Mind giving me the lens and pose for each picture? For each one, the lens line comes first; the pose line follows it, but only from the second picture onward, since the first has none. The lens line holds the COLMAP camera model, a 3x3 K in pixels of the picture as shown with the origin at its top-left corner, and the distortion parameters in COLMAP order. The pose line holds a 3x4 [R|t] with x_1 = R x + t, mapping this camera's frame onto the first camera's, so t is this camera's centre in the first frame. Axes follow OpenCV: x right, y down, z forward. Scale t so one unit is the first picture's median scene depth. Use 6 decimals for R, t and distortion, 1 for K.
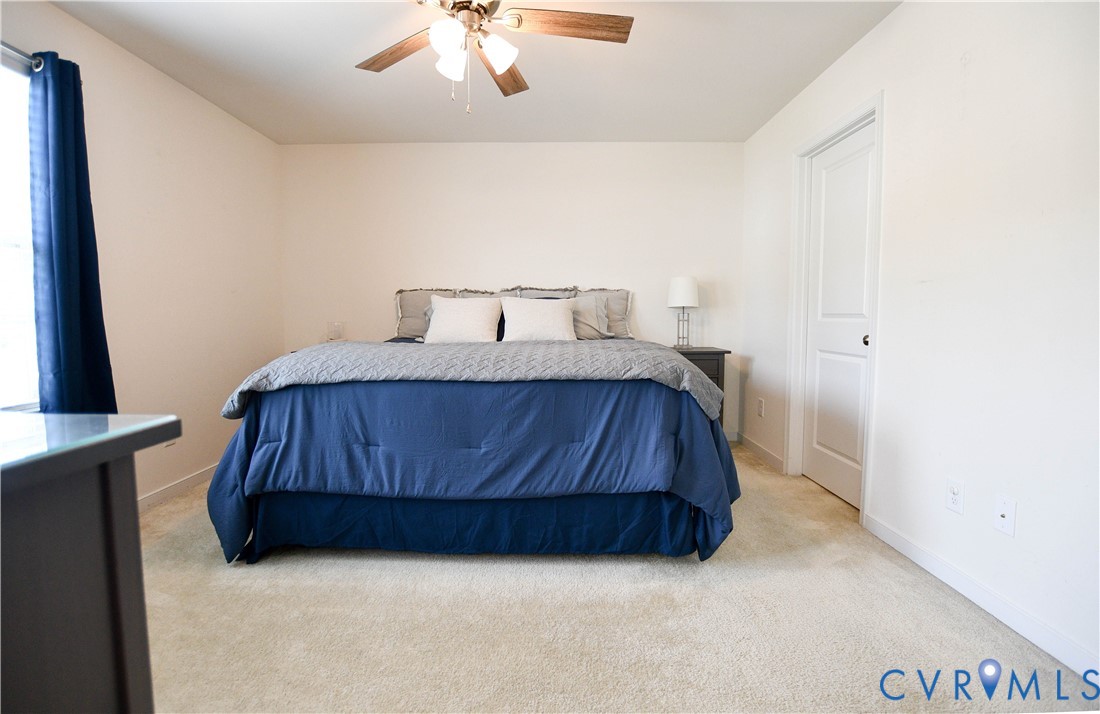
lens RADIAL K [[508.1, 0, 549.4], [0, 508.1, 352.2], [0, 0, 1]] dist [-0.013136, -0.000022]
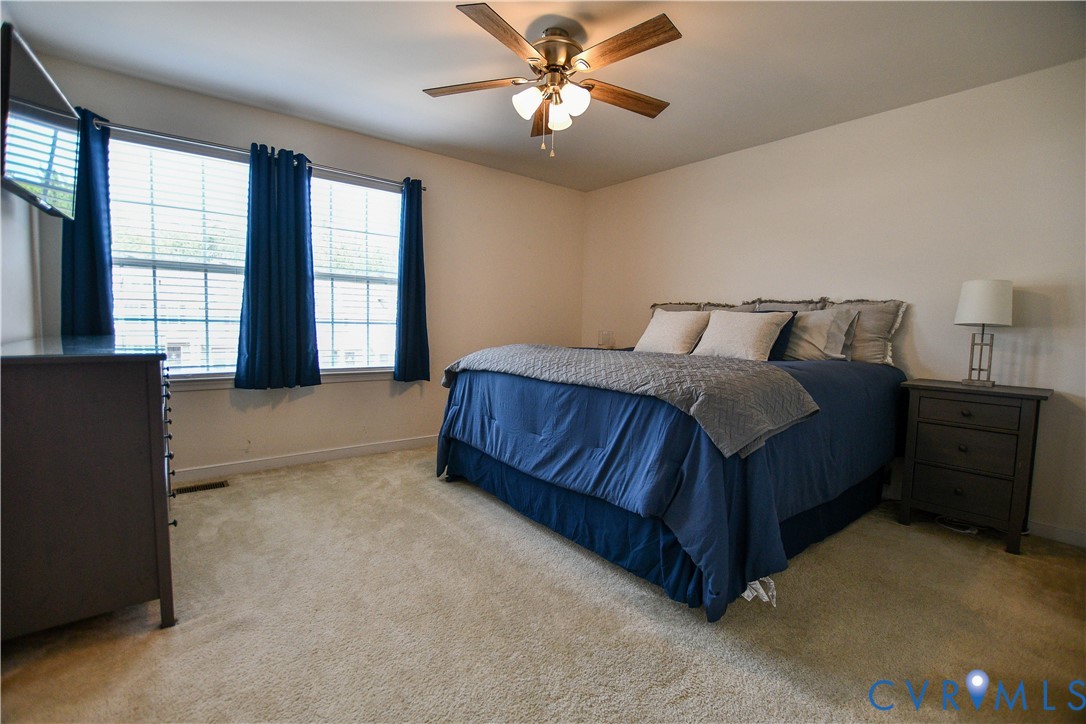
lens RADIAL K [[489.3, 0, 543.0], [0, 489.3, 362.0], [0, 0, 1]] dist [-0.019578, 0.000777]
pose [[0.630103, 0.077886, -0.772596, 0.742517], [-0.082824, 0.996022, 0.032862, -0.022042], [0.772082, 0.043283, 0.634048, 0.265223]]
